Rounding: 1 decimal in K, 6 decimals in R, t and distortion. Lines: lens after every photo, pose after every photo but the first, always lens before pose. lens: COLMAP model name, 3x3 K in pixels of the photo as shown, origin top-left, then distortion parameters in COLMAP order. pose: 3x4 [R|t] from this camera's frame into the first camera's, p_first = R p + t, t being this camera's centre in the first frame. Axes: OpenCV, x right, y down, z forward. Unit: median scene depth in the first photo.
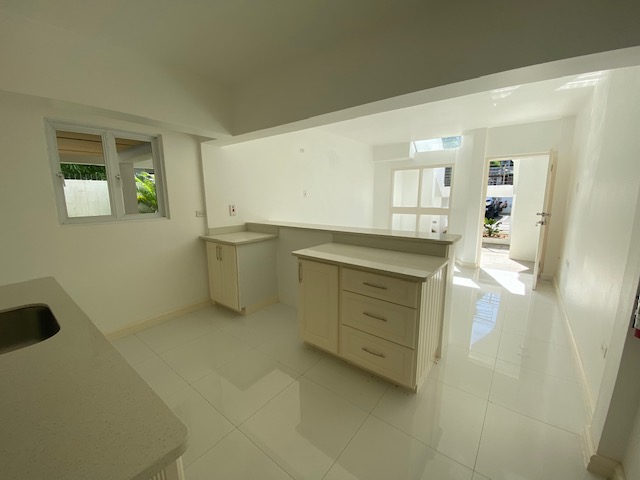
lens RADIAL K [[259.3, 0, 320.0], [0, 259.3, 240.0], [0, 0, 1]] dist [0.023084, -0.023005]
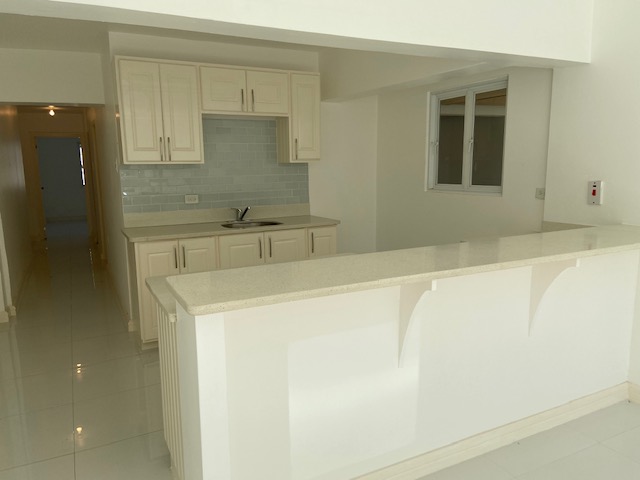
lens RADIAL K [[485.7, 0, 316.2], [0, 485.7, 235.5], [0, 0, 1]] dist [0.072190, -0.075357]
pose [[-0.422187, 0.143097, -0.895143, 0.647257], [-0.139628, 0.965413, 0.220185, -0.157796], [0.895691, 0.217947, -0.387604, 0.870478]]
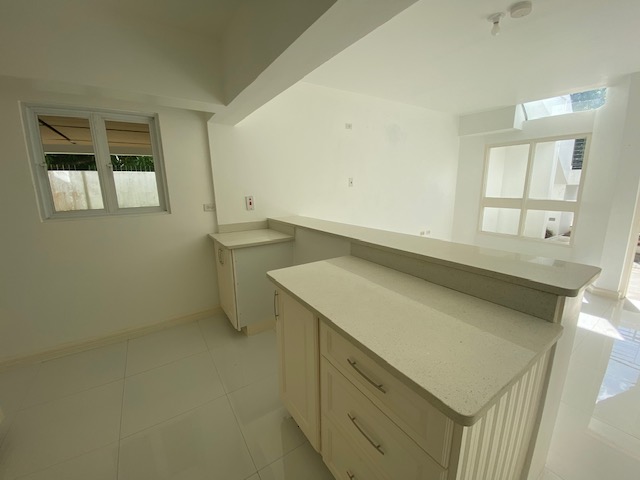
lens RADIAL K [[259.3, 0, 320.0], [0, 259.3, 240.0], [0, 0, 1]] dist [0.023084, -0.023005]
pose [[0.949133, 0.055246, -0.309991, 0.133891], [-0.042515, 0.997957, 0.047682, -0.044742], [0.311992, -0.032077, 0.949543, 0.265560]]
